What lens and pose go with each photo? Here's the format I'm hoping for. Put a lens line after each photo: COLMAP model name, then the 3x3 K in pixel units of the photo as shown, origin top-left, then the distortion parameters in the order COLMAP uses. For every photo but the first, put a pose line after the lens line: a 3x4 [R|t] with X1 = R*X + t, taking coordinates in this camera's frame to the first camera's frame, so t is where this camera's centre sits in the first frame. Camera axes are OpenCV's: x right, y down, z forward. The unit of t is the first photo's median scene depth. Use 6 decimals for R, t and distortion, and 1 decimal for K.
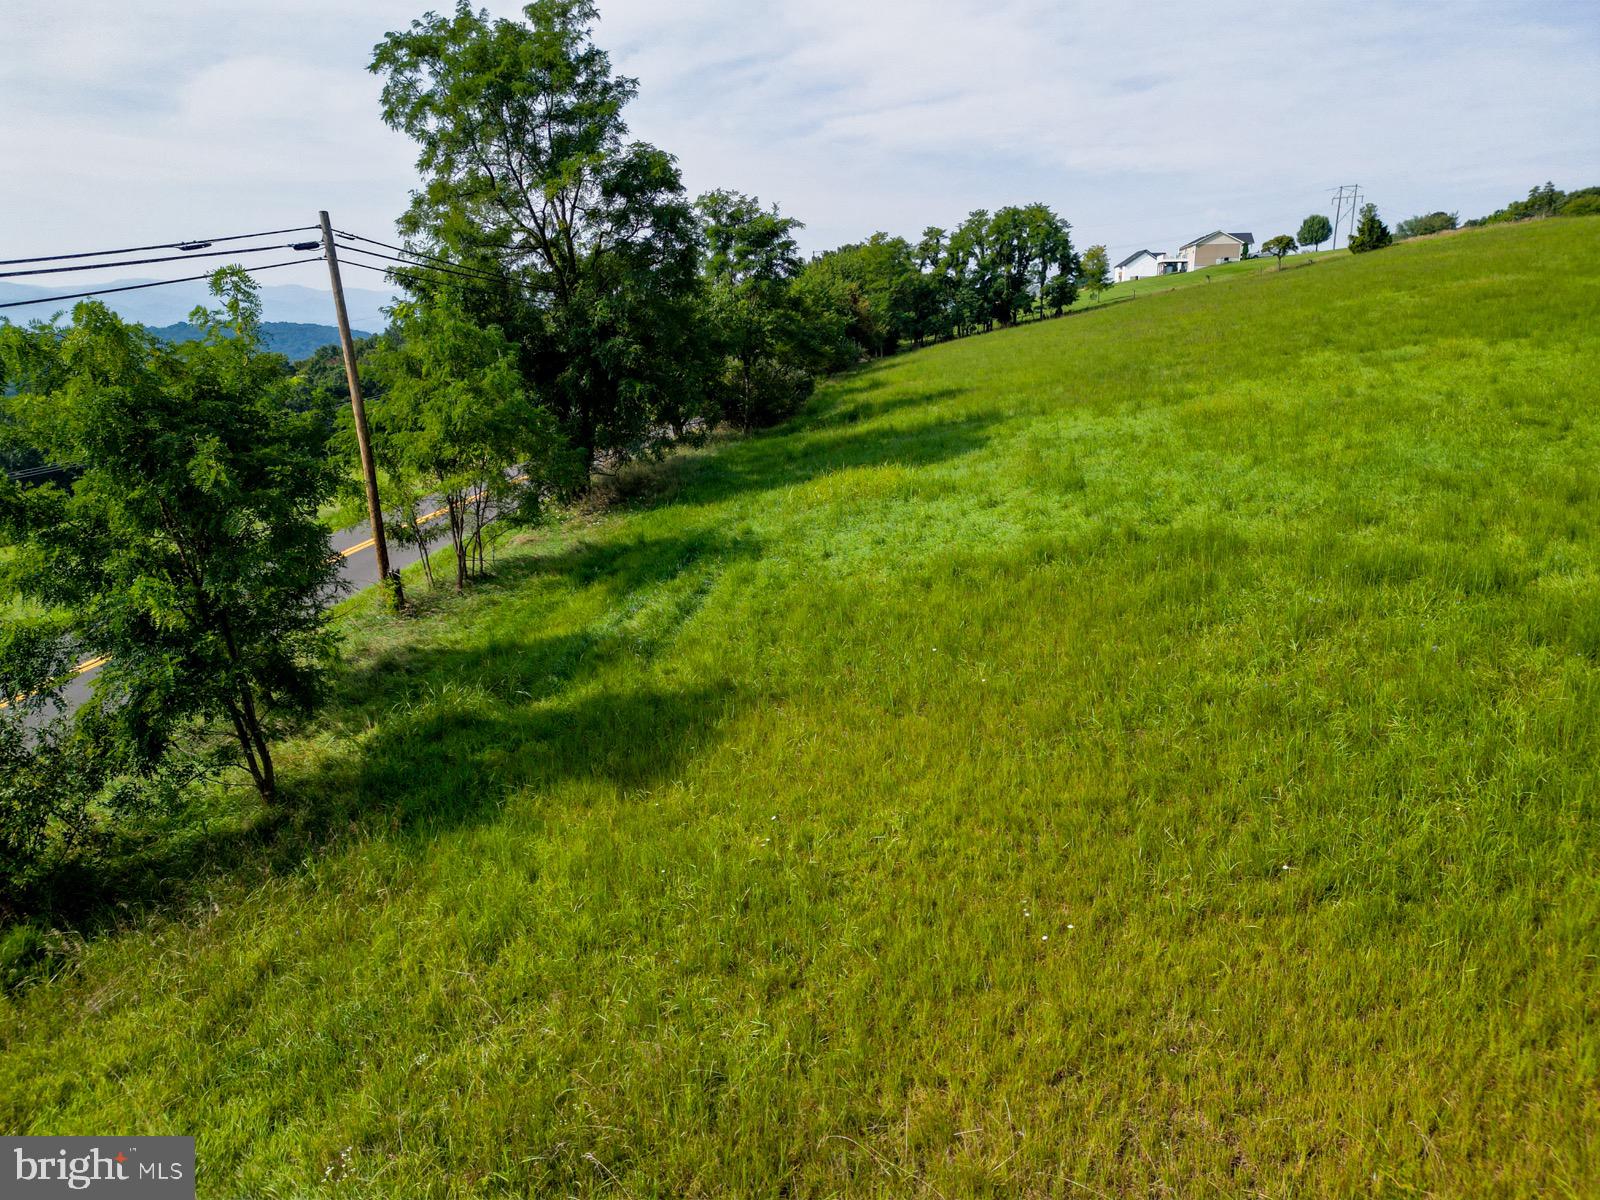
lens RADIAL K [[1115.0, 0, 804.4], [0, 1115.0, 607.0], [0, 0, 1]] dist [0.072283, -0.064791]
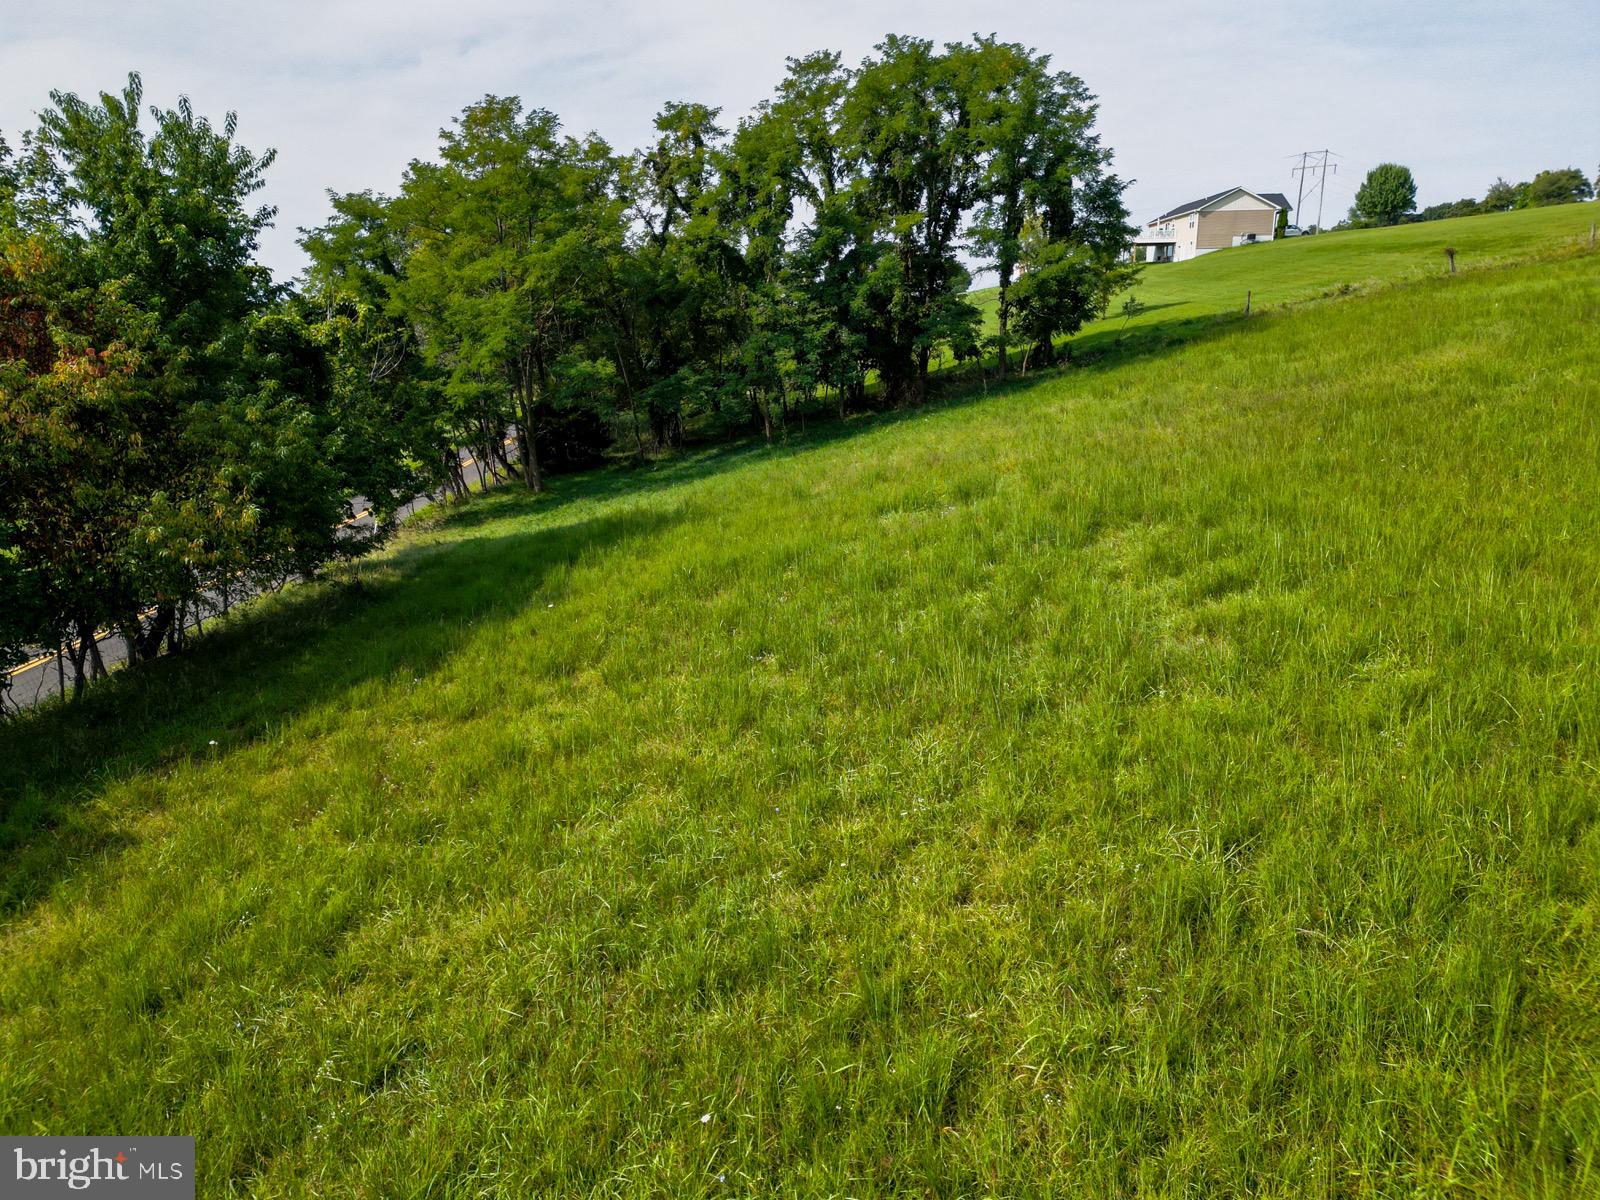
lens RADIAL K [[1115.0, 0, 807.7], [0, 1115.0, 598.1], [0, 0, 1]] dist [0.072283, -0.064791]
pose [[0.992041, -0.031835, 0.121823, 0.394687], [0.032562, 0.999462, -0.003983, -0.694661], [-0.121631, 0.007918, 0.992544, 2.460555]]
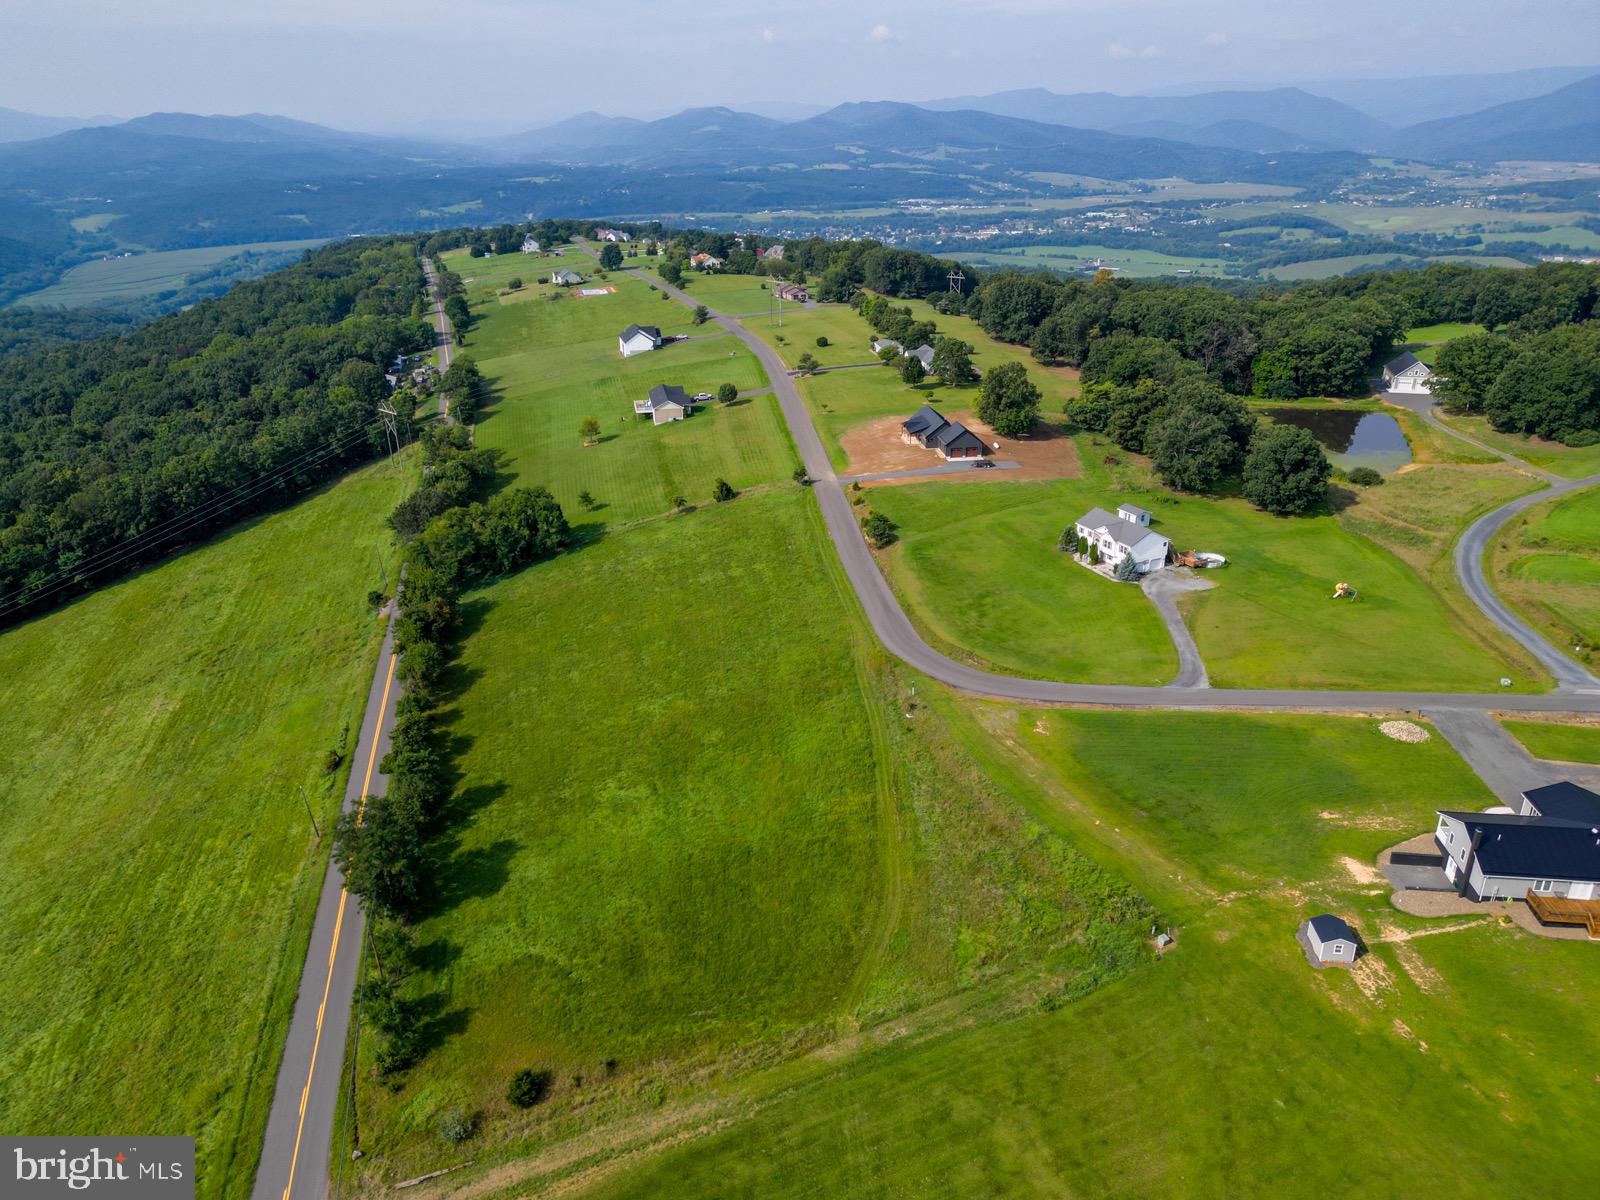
lens RADIAL K [[1115.0, 0, 810.0], [0, 1115.0, 611.8], [0, 0, 1]] dist [0.072283, -0.064791]
pose [[0.930480, -0.148389, 0.334945, -0.032438], [0.095732, 0.981013, 0.168668, -1.550383], [-0.353614, -0.124877, 0.927018, -2.774005]]
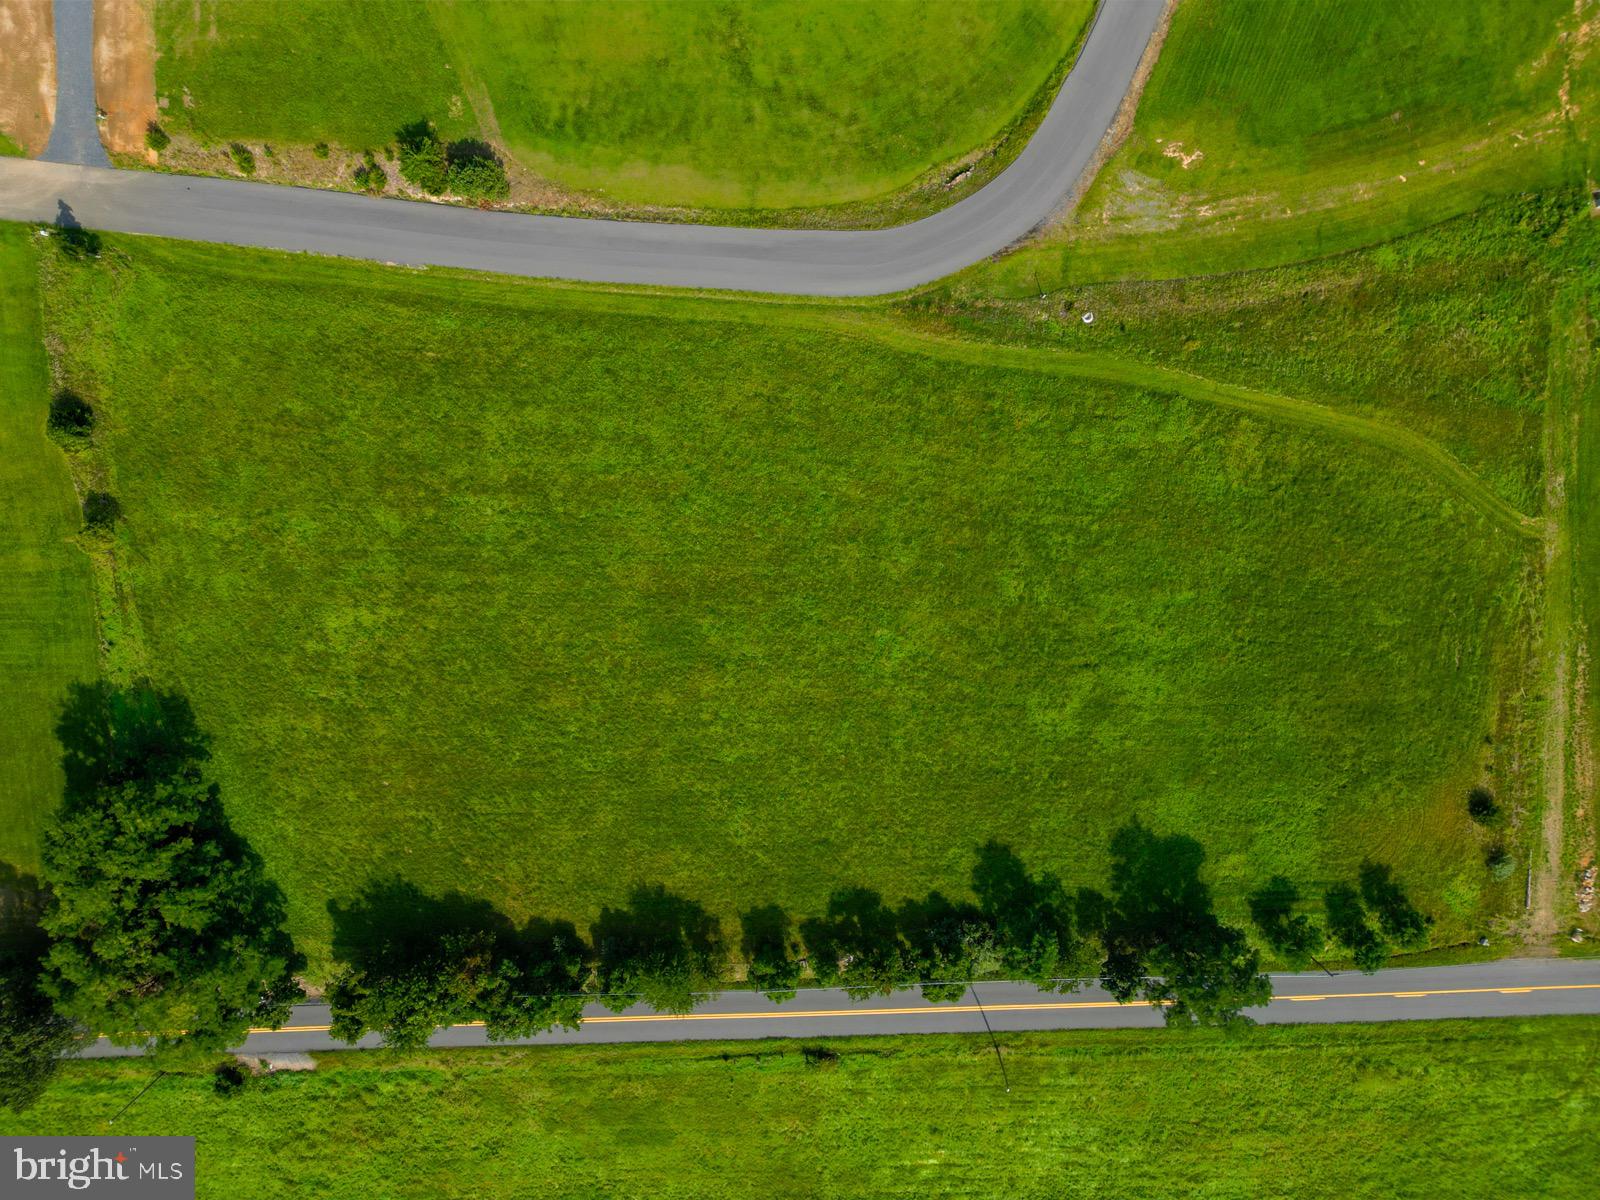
lens RADIAL K [[1115.0, 0, 798.4], [0, 1115.0, 591.0], [0, 0, 1]] dist [0.072283, -0.064791]
pose [[-0.160428, -0.986672, -0.027233, 1.165015], [0.252926, -0.067762, 0.965110, -3.673040], [-0.954092, 0.147943, 0.260426, 1.081519]]
